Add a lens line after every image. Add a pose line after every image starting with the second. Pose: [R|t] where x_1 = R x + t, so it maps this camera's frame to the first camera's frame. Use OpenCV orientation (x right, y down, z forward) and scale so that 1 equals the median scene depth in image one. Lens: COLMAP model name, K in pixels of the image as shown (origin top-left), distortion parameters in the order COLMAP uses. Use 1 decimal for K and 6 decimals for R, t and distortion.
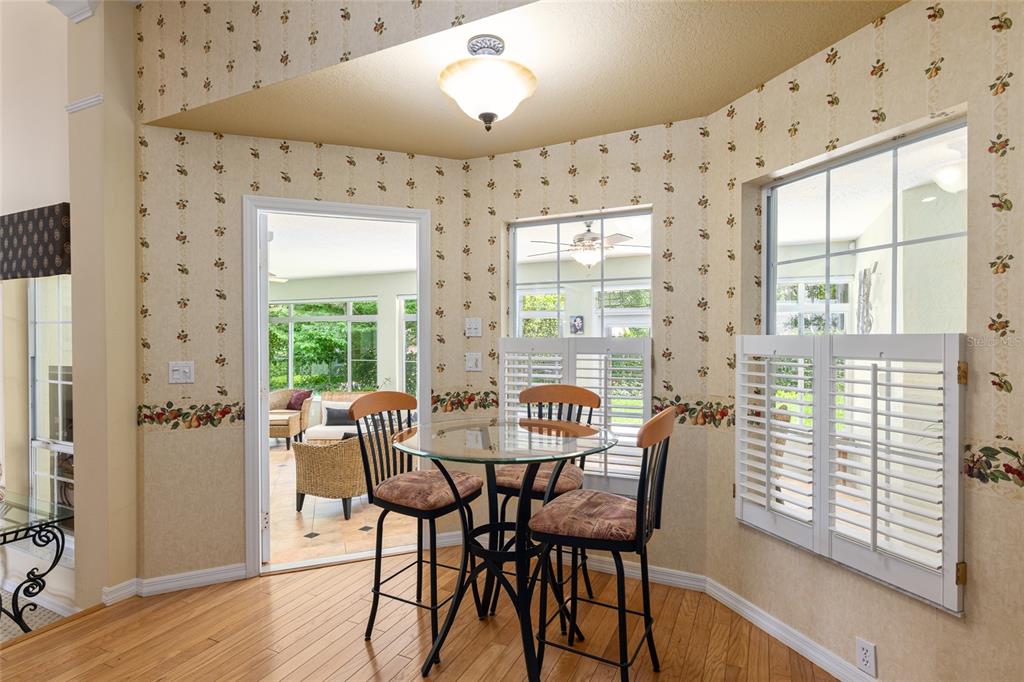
lens RADIAL K [[527.1, 0, 508.2], [0, 527.1, 339.2], [0, 0, 1]] dist [0.003093, 0.000348]
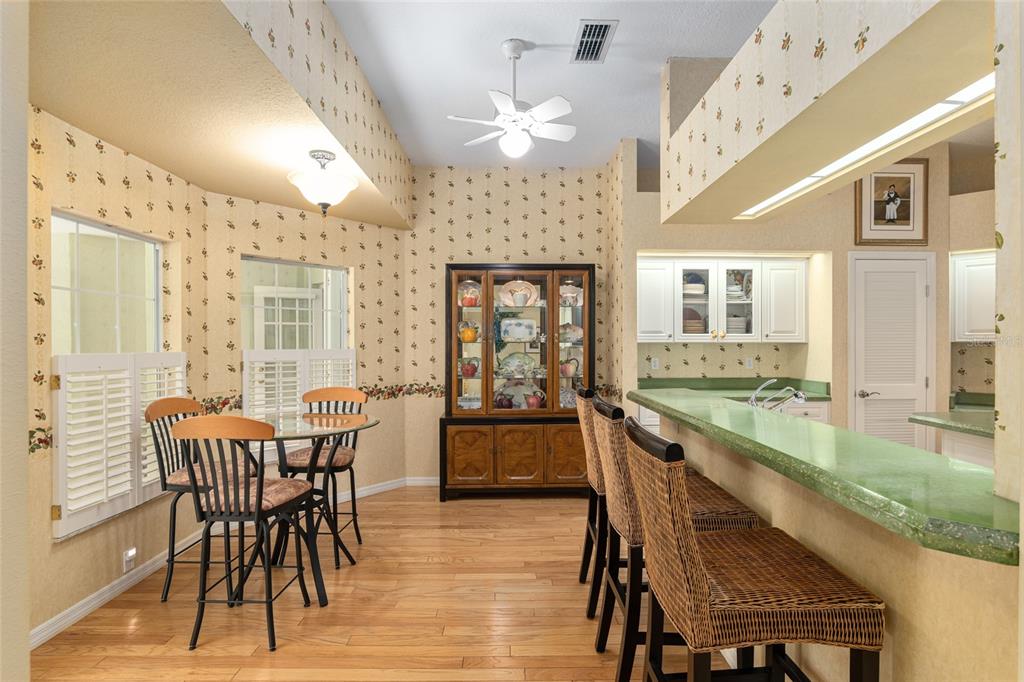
lens RADIAL K [[484.4, 0, 510.0], [0, 484.4, 343.3], [0, 0, 1]] dist [-0.016747, 0.001112]
pose [[-0.442170, 0.001673, 0.896930, -1.041275], [0.002890, 0.999996, -0.000441, -0.020239], [-0.896926, 0.002397, -0.442173, 0.796549]]
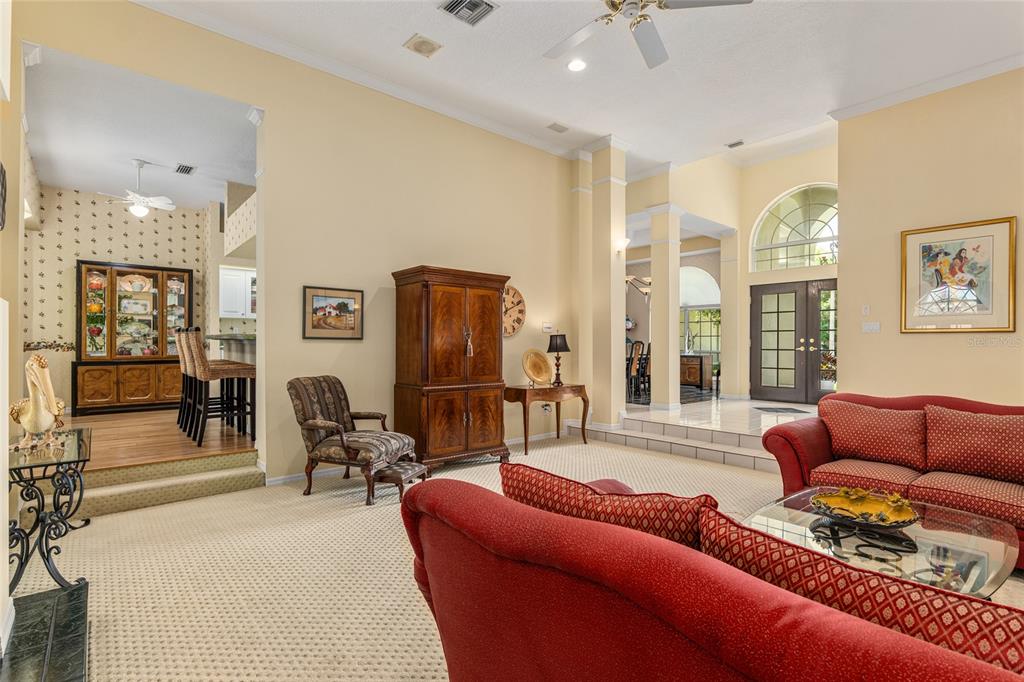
lens RADIAL K [[484.4, 0, 513.6], [0, 484.4, 345.7], [0, 0, 1]] dist [-0.016747, 0.001112]
pose [[-0.921251, 0.000990, 0.388966, -2.174862], [0.001763, 0.999997, 0.001631, 0.112765], [-0.388964, 0.002188, -0.921251, 1.466262]]
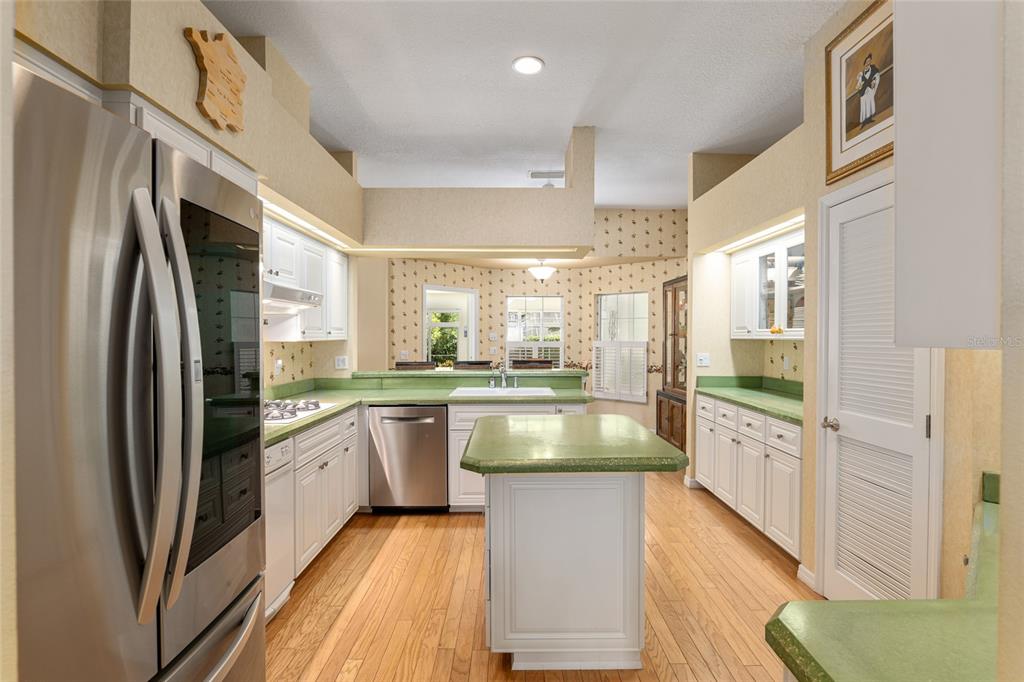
lens RADIAL K [[484.4, 0, 514.0], [0, 484.4, 340.5], [0, 0, 1]] dist [-0.016747, 0.001112]
pose [[0.898359, 0.000864, 0.439262, -1.134252], [-0.003985, 0.999973, 0.006183, -0.022787], [-0.439245, -0.007305, 0.898338, -1.268433]]
